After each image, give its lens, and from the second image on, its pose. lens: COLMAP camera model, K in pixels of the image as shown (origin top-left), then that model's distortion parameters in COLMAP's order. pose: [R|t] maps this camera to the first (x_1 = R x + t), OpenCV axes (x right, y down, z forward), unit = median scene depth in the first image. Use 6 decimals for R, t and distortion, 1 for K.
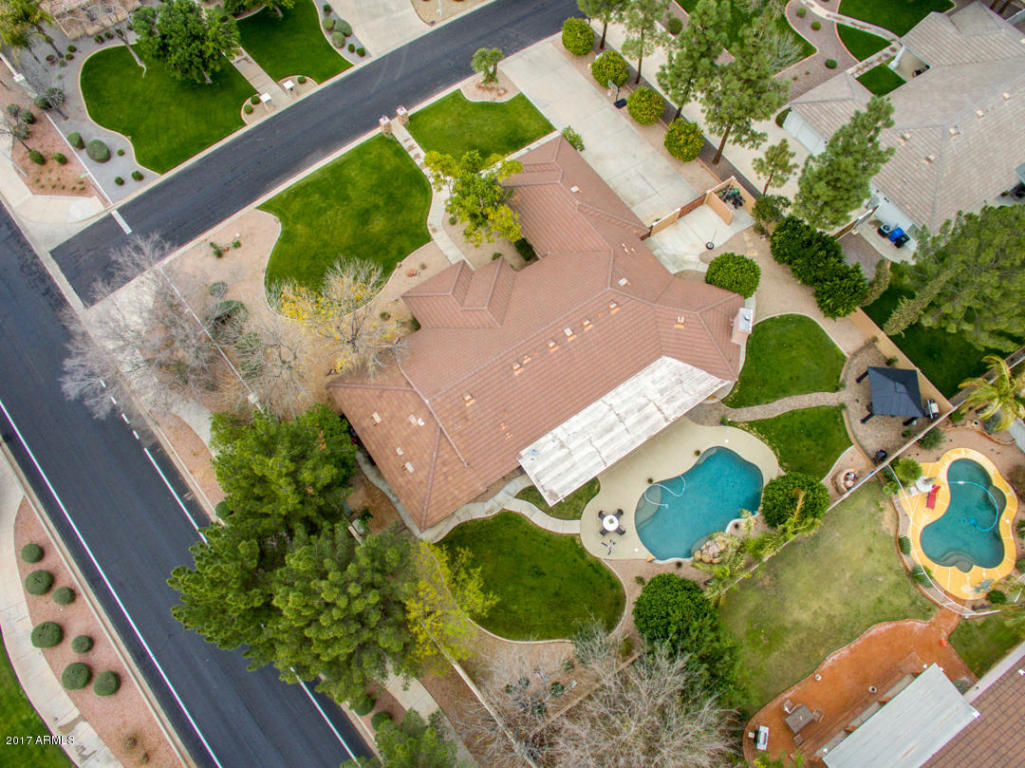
lens RADIAL K [[700.4, 0, 525.3], [0, 700.4, 383.4], [0, 0, 1]] dist [-0.122016, 0.088145]
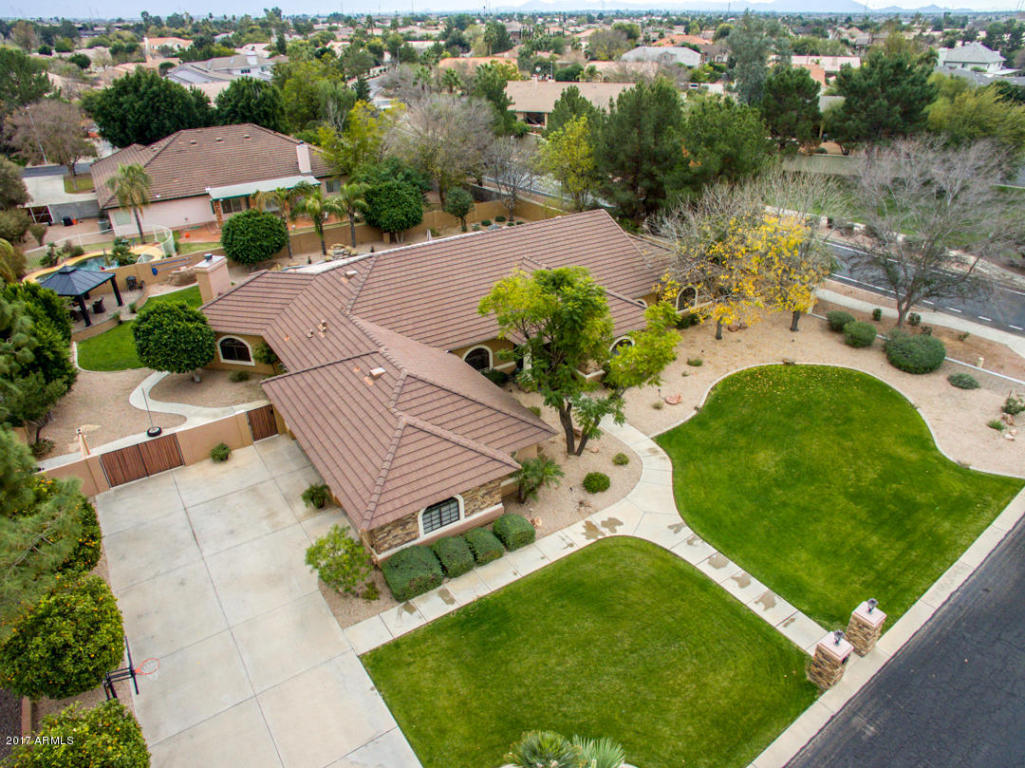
lens RADIAL K [[689.8, 0, 525.8], [0, 689.8, 386.7], [0, 0, 1]] dist [-0.121950, 0.089058]
pose [[-0.999788, -0.017644, 0.010648, -0.043686], [0.012601, -0.114546, 0.993338, -0.798087], [-0.016307, 0.993261, 0.114744, 0.979147]]
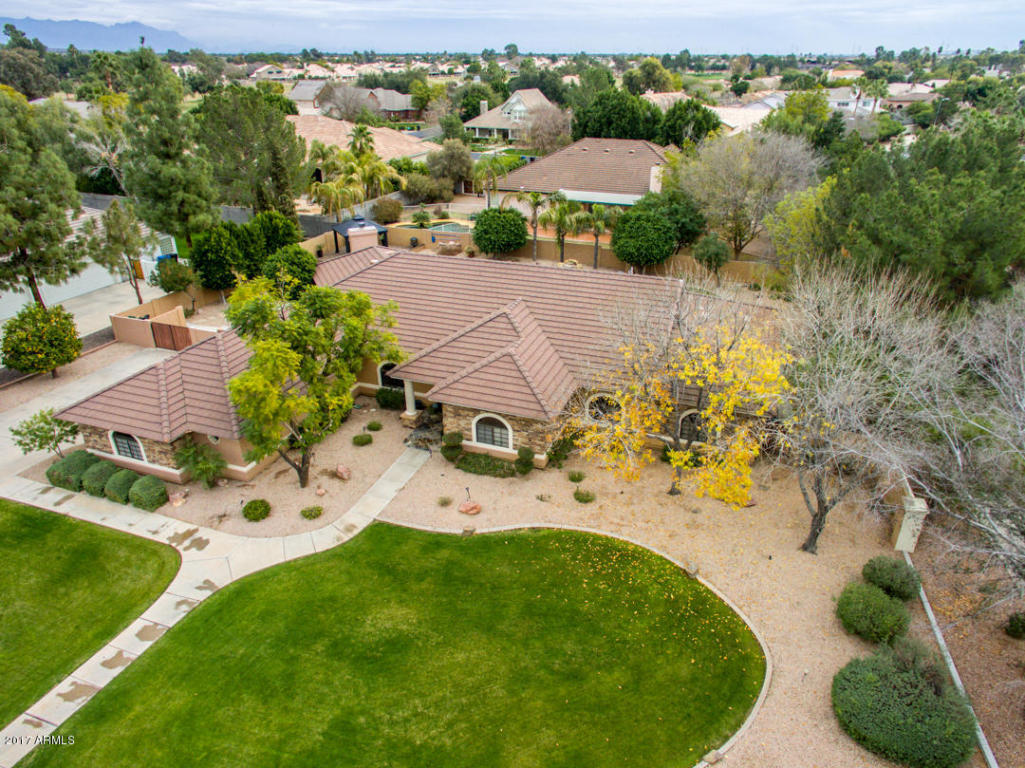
lens RADIAL K [[679.0, 0, 522.3], [0, 679.0, 385.2], [0, 0, 1]] dist [-0.078325, 0.092712]
pose [[-0.570232, -0.377284, 0.729720, -0.514212], [0.754787, 0.109982, 0.646684, -0.462953], [-0.324240, 0.919544, 0.222054, 0.861647]]
